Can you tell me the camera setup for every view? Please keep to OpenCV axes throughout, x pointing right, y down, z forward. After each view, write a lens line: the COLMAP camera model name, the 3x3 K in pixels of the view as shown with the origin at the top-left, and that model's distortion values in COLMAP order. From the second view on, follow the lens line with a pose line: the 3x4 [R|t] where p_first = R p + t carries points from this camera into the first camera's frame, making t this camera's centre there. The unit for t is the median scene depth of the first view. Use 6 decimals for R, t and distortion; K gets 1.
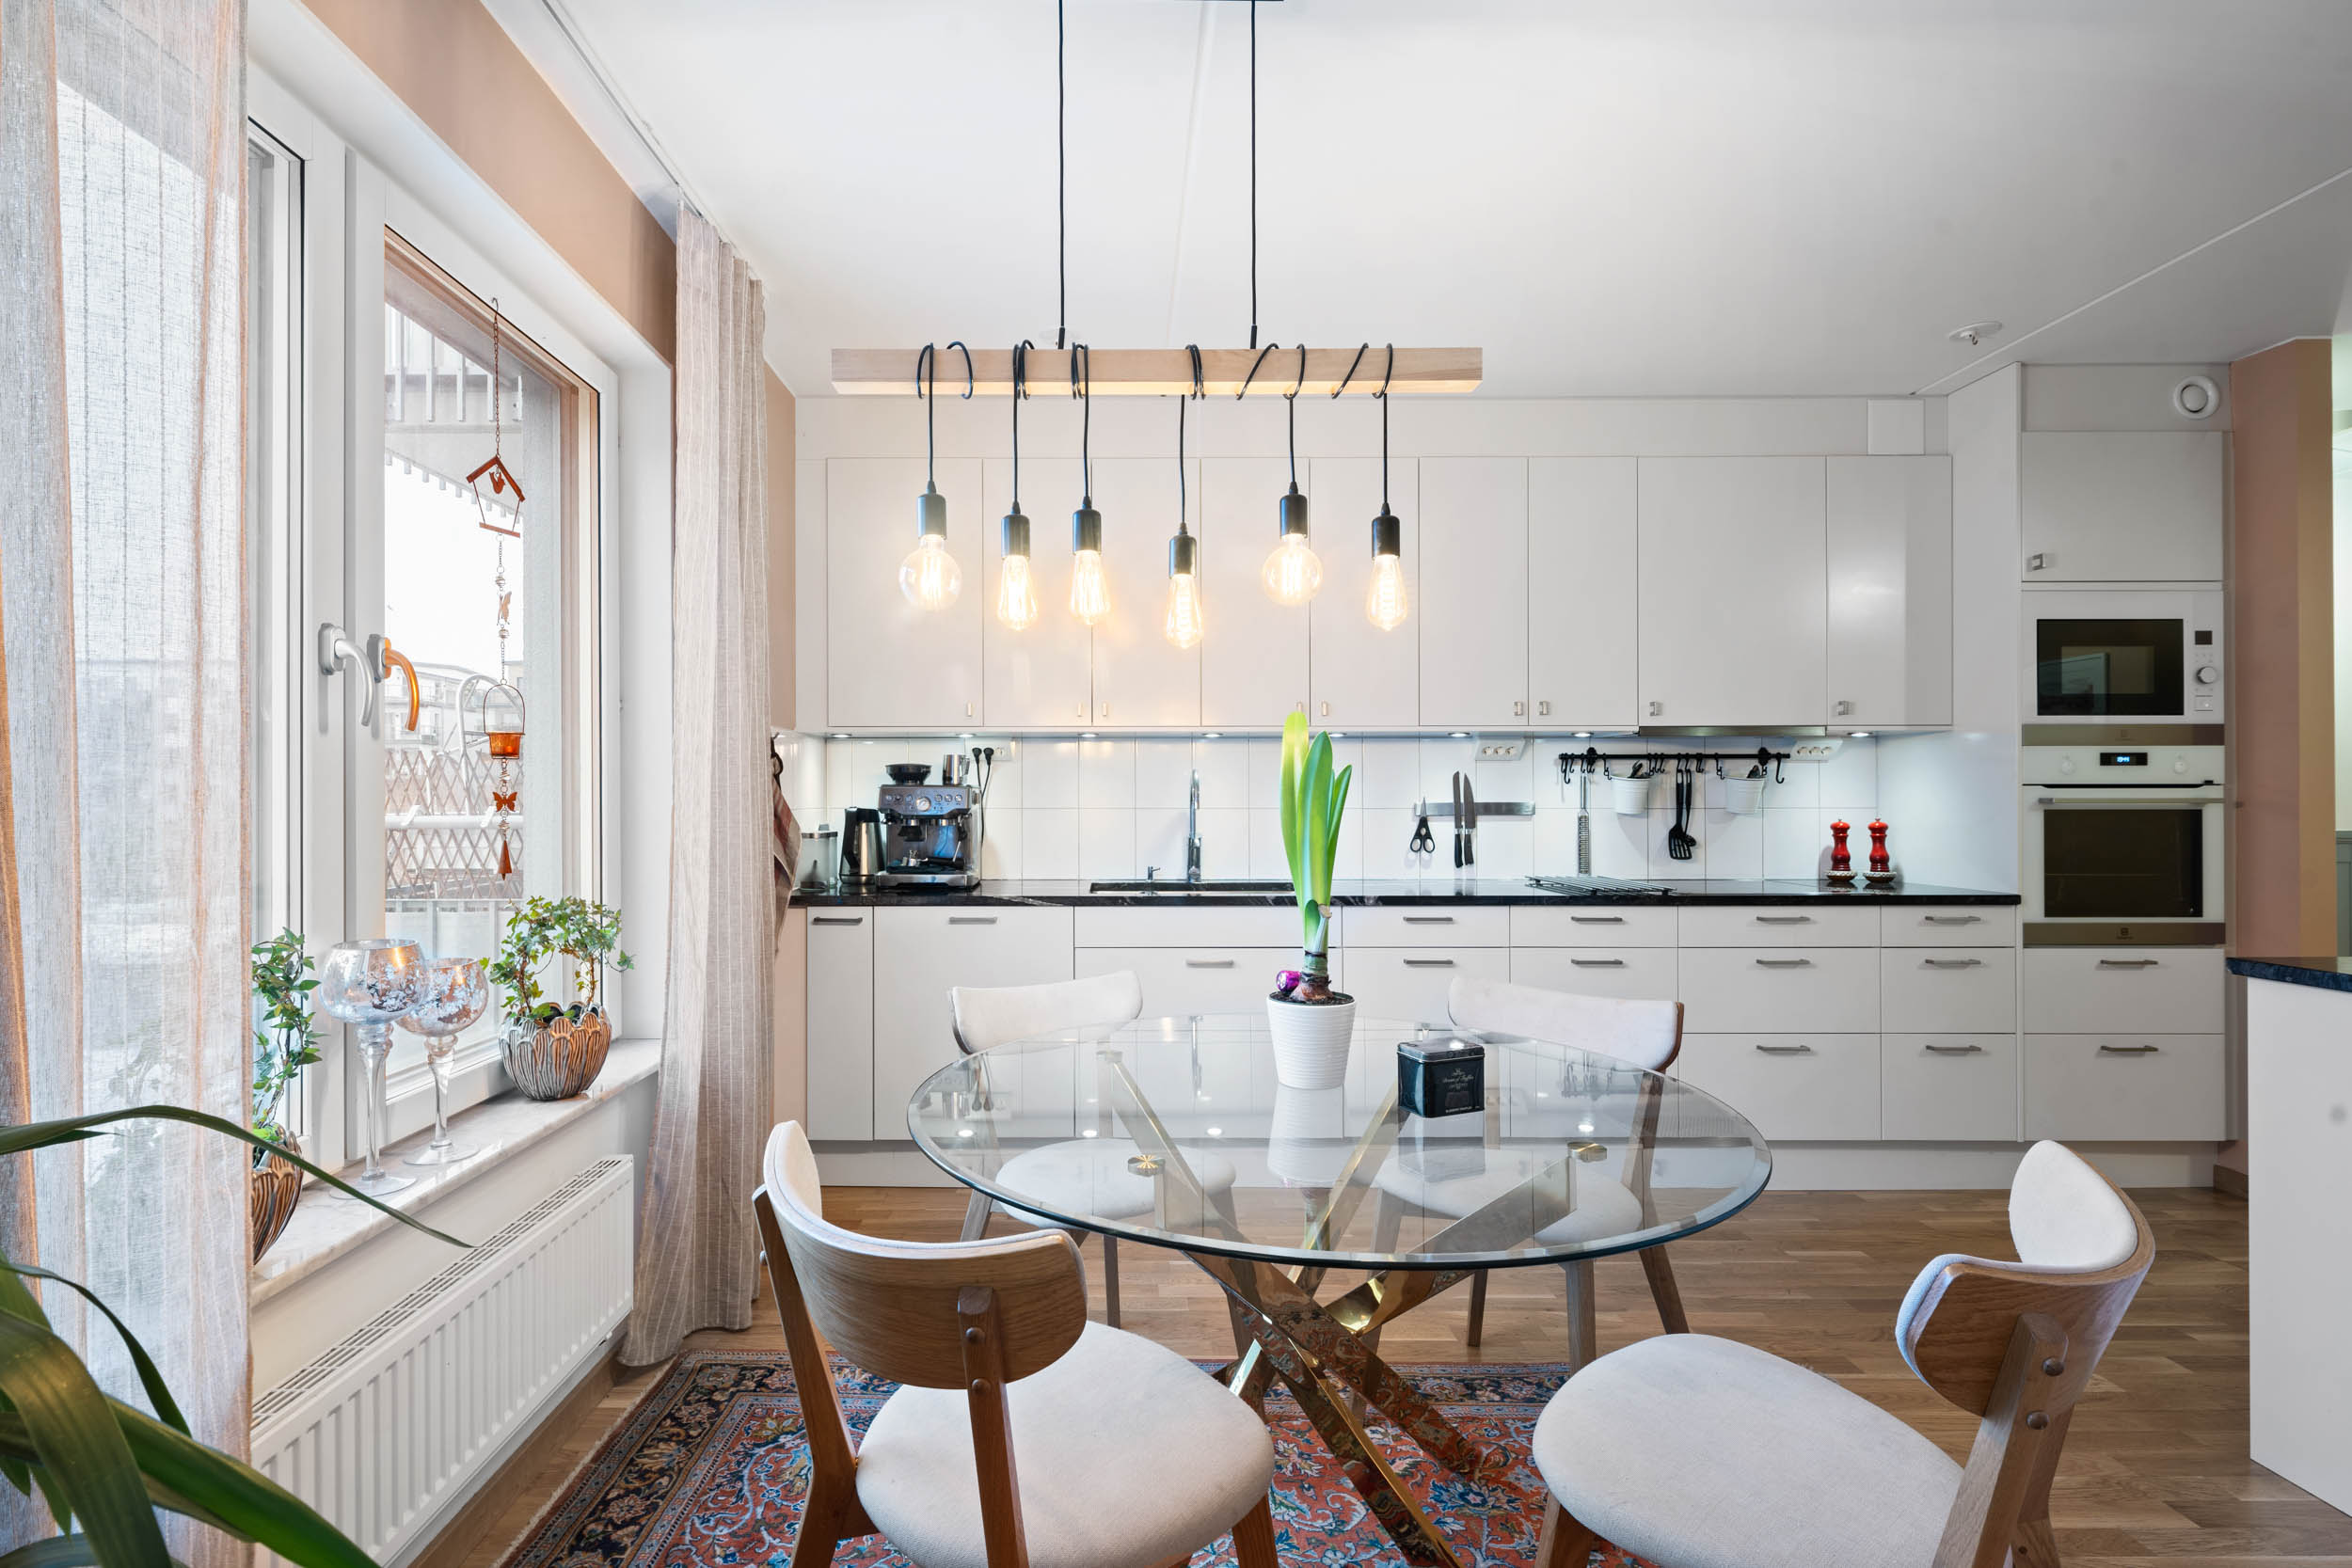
lens RADIAL K [[1082.9, 0, 1120.0], [0, 1082.9, 789.9], [0, 0, 1]] dist [-0.000420, 0.000282]
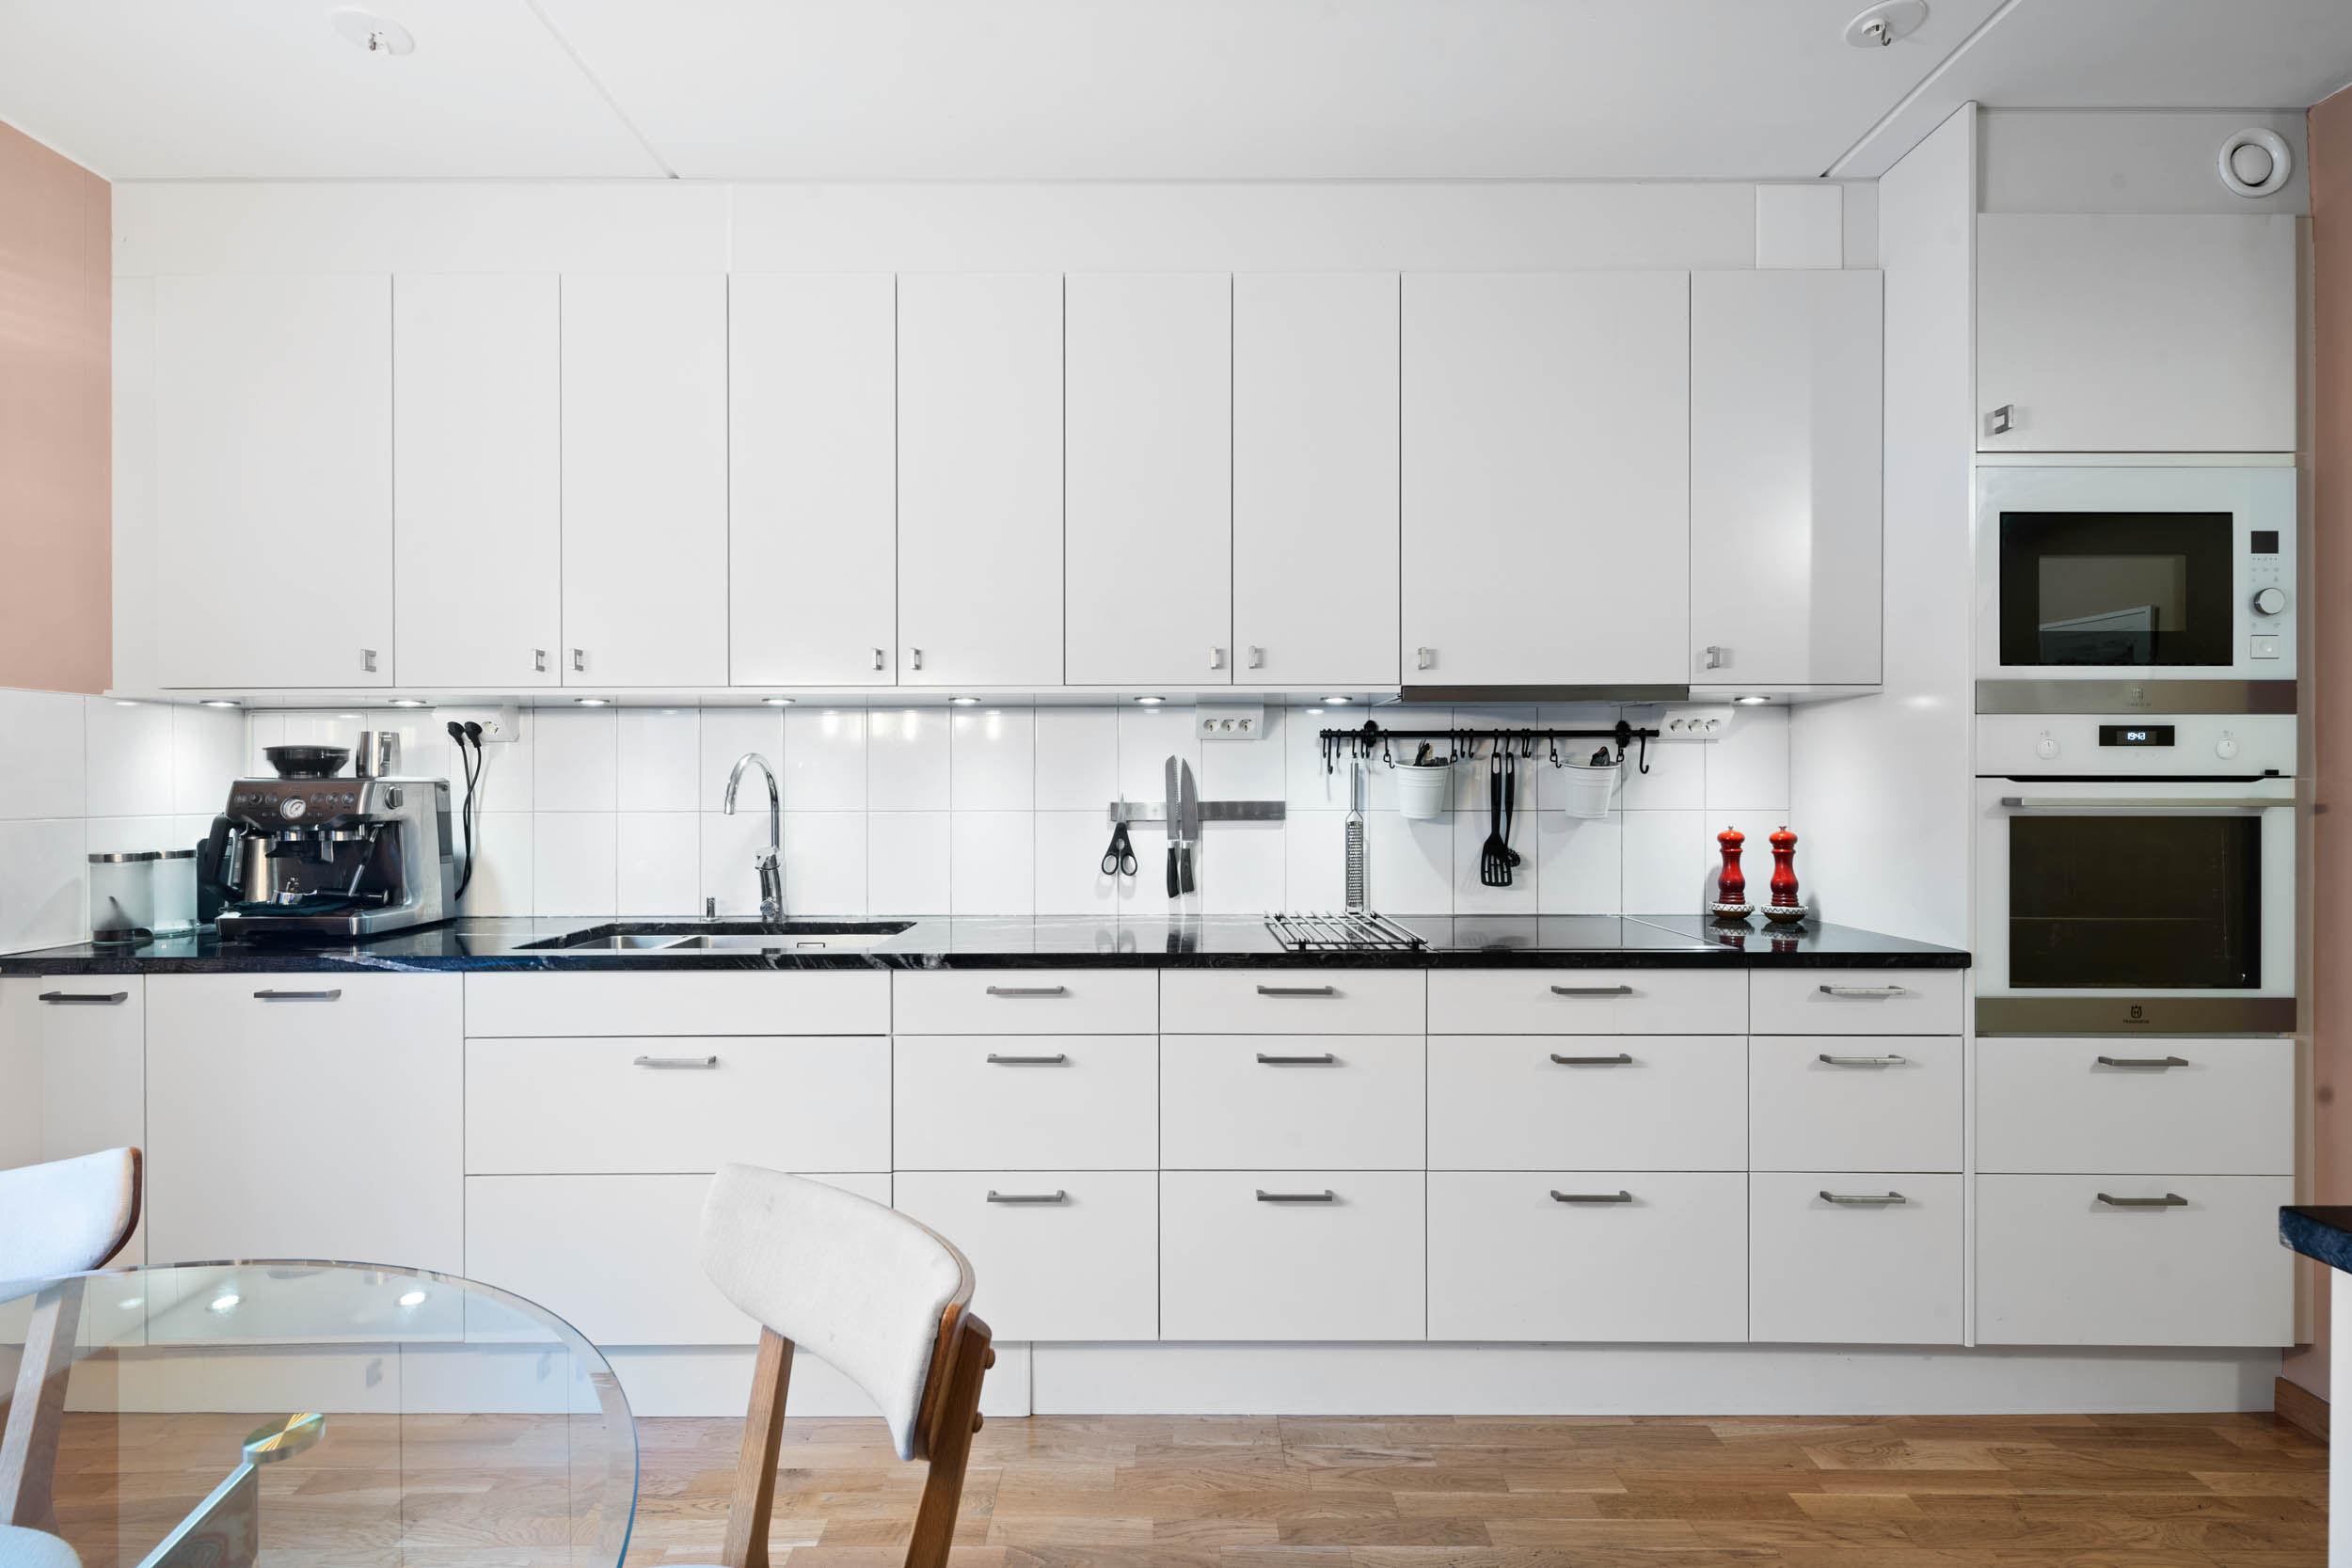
lens RADIAL K [[1126.0, 0, 1176.0], [0, 1126.0, 784.0], [0, 0, 1]] dist [-0.000785, -0.000869]
pose [[0.999998, -0.000074, -0.002049, 0.337246], [0.000086, 0.999984, 0.005718, -0.003806], [0.002048, -0.005718, 0.999982, 0.315080]]
